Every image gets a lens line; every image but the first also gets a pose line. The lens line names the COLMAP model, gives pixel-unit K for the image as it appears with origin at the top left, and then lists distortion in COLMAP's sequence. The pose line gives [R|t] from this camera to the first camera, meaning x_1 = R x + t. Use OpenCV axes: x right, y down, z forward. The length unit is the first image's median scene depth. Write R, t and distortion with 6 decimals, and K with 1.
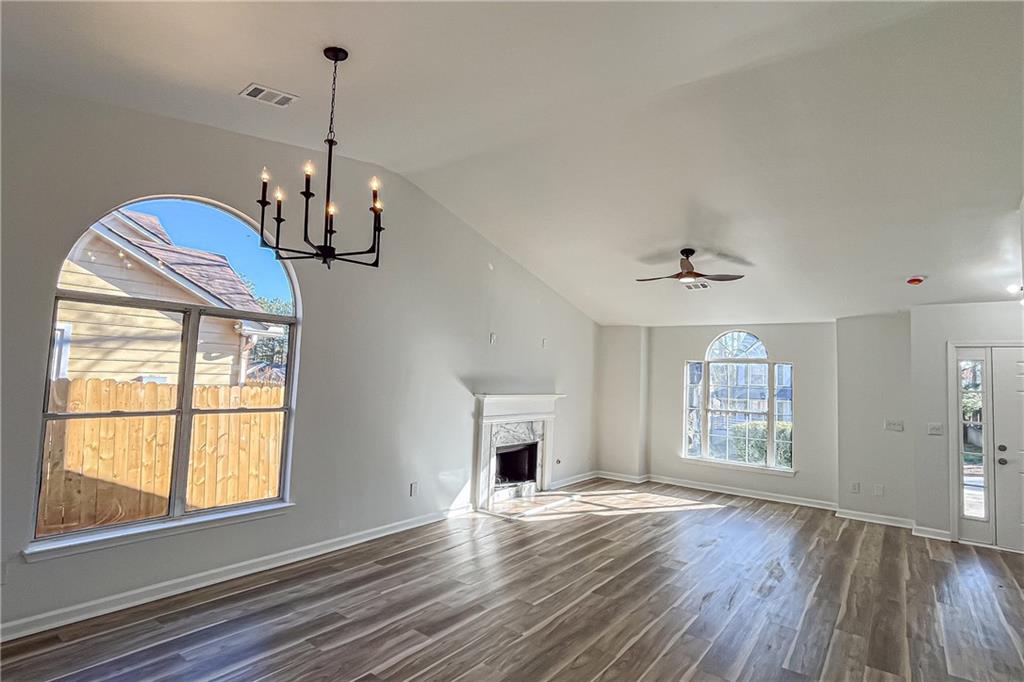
lens RADIAL K [[499.0, 0, 520.6], [0, 499.0, 340.9], [0, 0, 1]] dist [-0.002468, 0.000657]
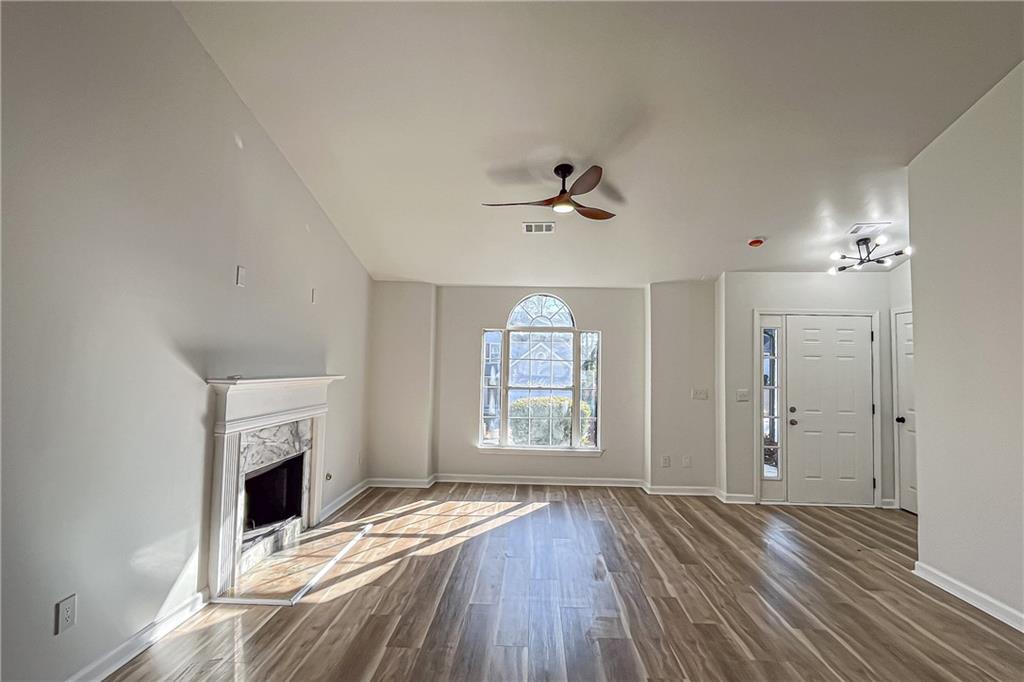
lens RADIAL K [[499.0, 0, 502.4], [0, 499.0, 337.7], [0, 0, 1]] dist [-0.002468, 0.000657]
pose [[0.833610, 0.005185, 0.552329, -0.112455], [-0.023392, 0.999390, 0.025924, 0.039098], [-0.551858, -0.034530, 0.833223, 0.370554]]
